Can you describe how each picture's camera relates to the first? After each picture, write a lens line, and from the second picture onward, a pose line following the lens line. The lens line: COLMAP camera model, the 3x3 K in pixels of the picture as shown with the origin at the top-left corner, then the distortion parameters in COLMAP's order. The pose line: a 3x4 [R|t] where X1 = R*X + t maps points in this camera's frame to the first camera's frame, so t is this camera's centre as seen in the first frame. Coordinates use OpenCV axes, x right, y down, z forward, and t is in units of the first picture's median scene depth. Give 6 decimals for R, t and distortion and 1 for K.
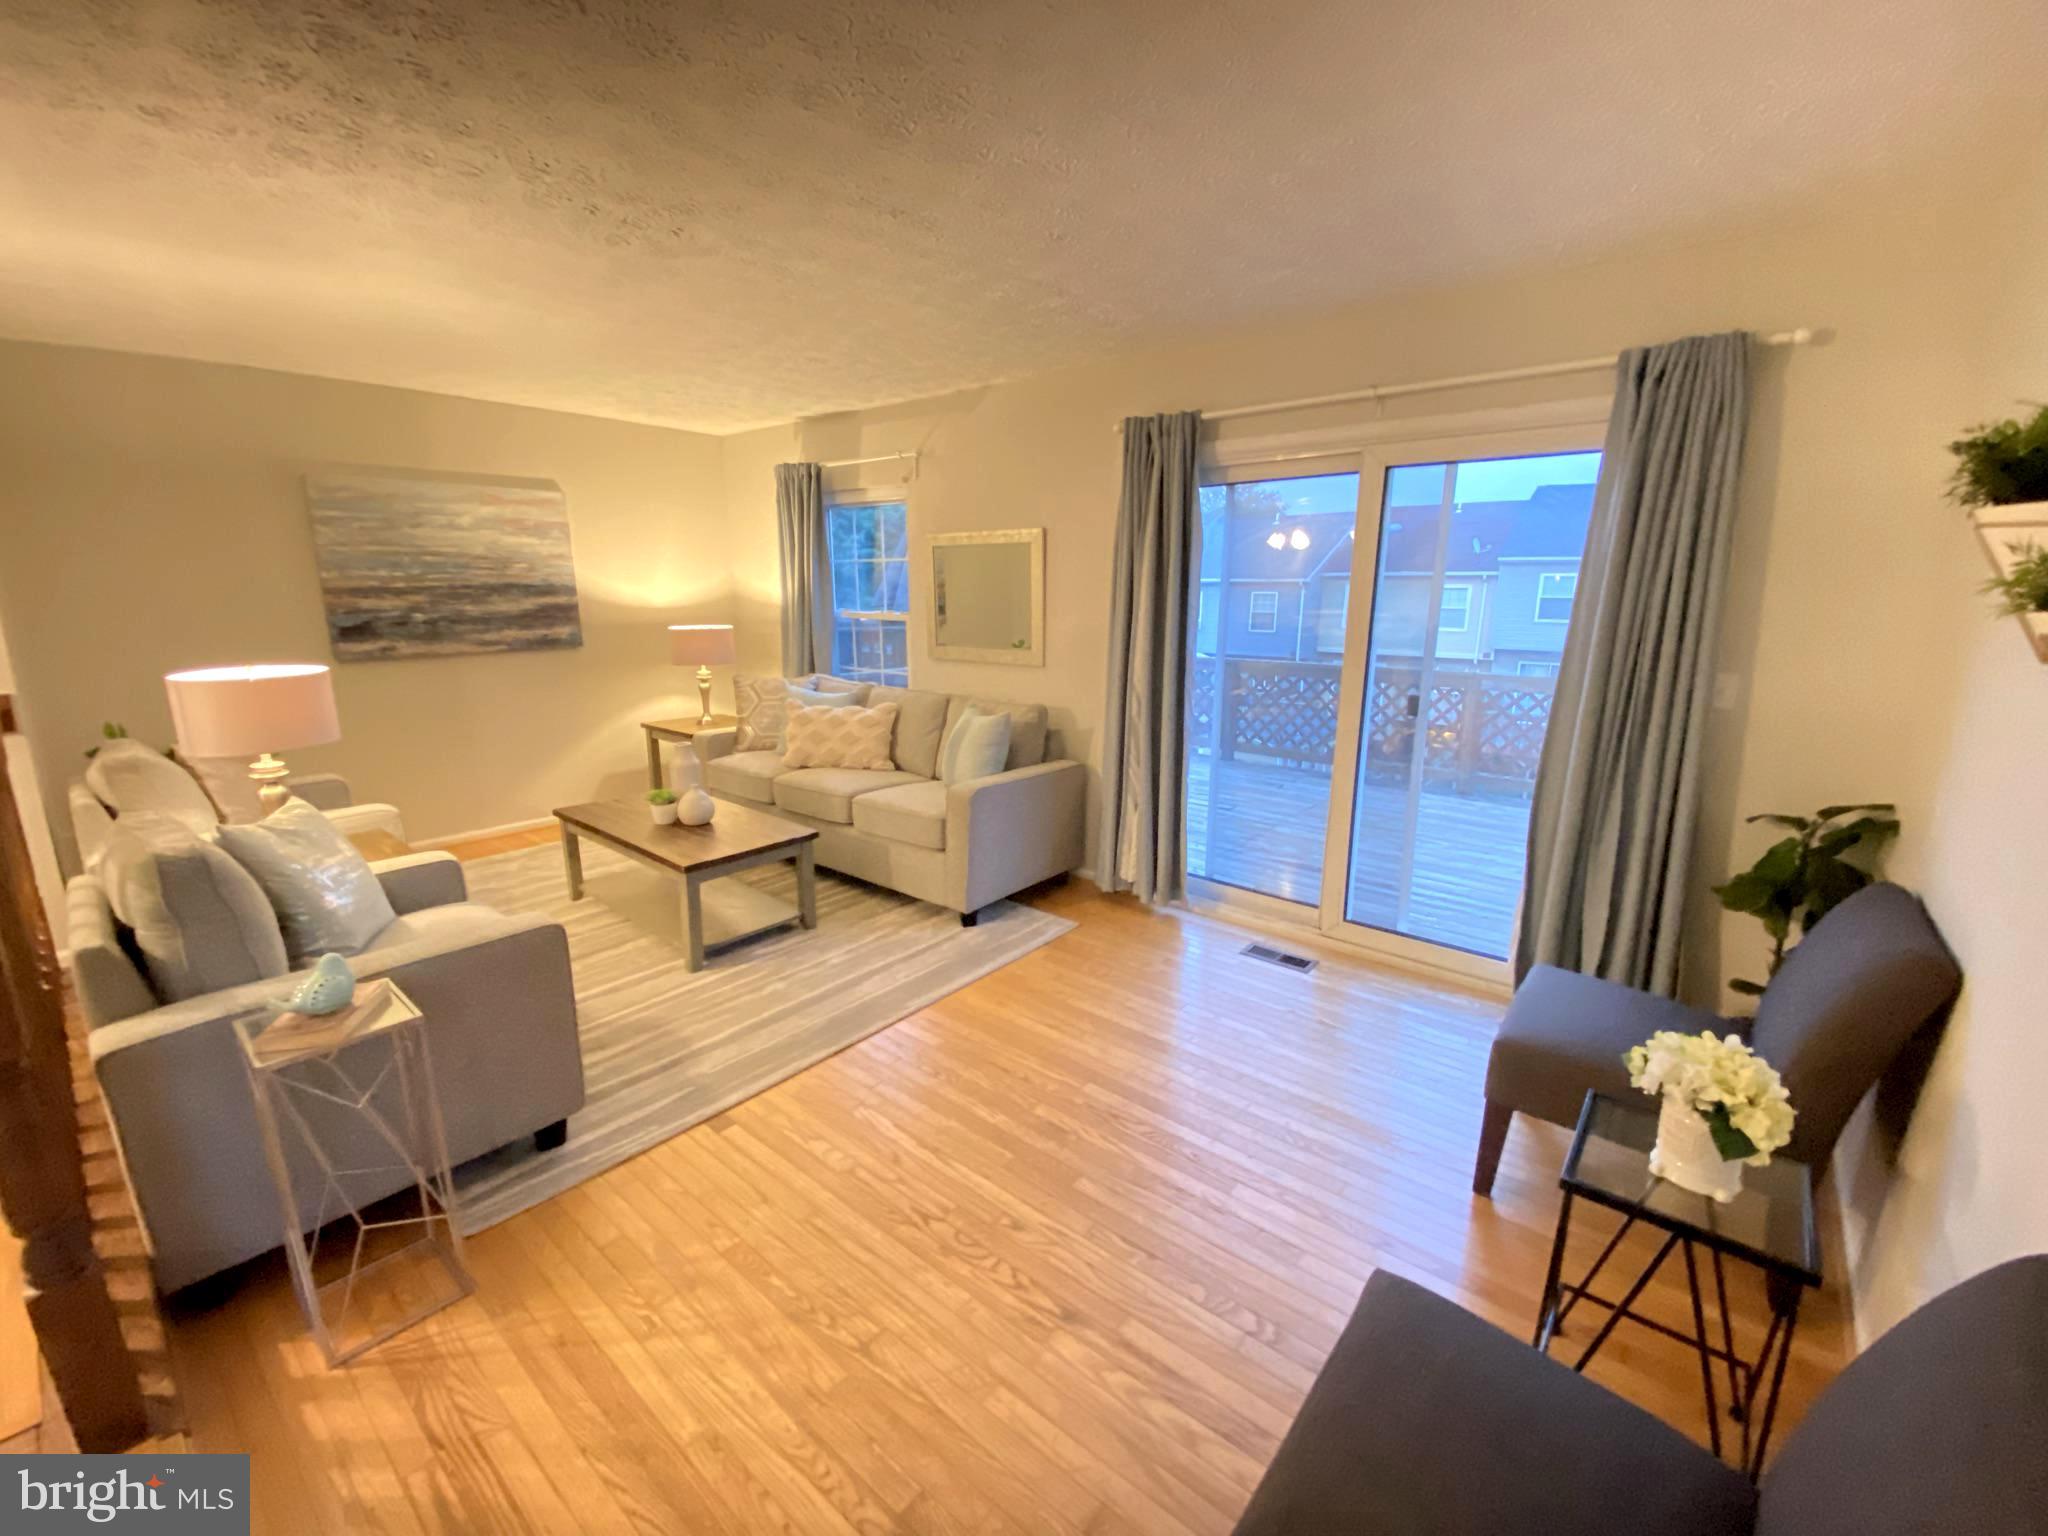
lens RADIAL K [[834.7, 0, 1014.0], [0, 834.7, 760.6], [0, 0, 1]] dist [-0.002378, -0.000373]
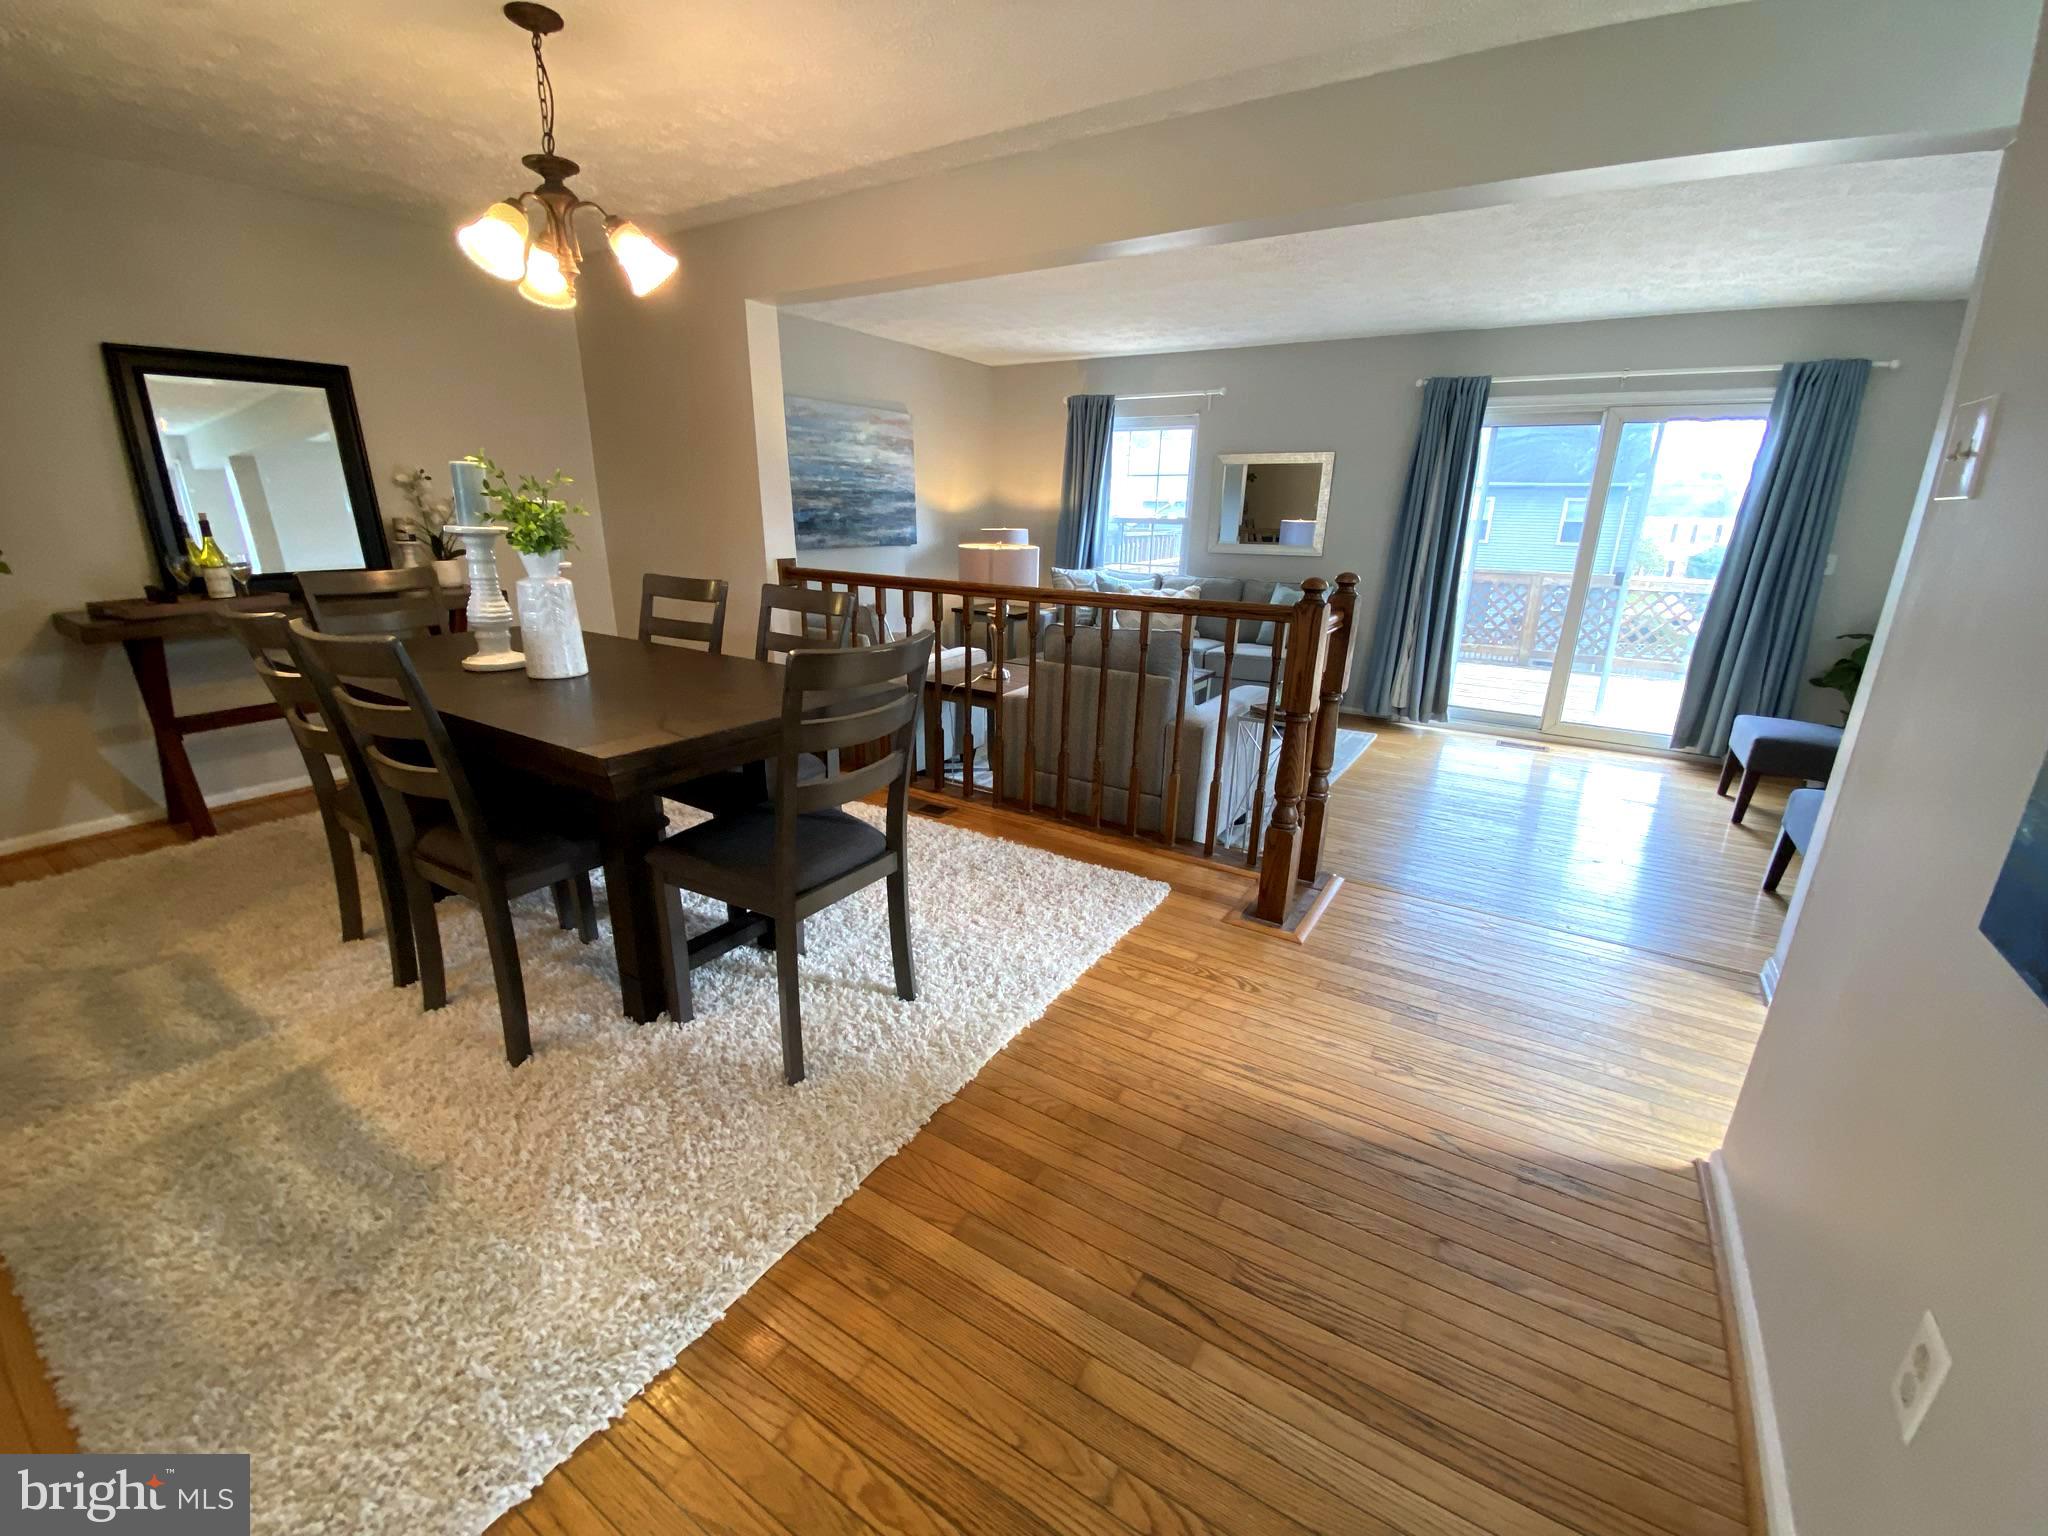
lens RADIAL K [[834.7, 0, 1030.4], [0, 834.7, 778.4], [0, 0, 1]] dist [-0.002378, -0.000373]
pose [[0.990130, -0.029028, 0.137111, -0.615481], [0.014218, 0.994073, 0.107783, 0.091558], [-0.139427, -0.104770, 0.984674, -0.325992]]
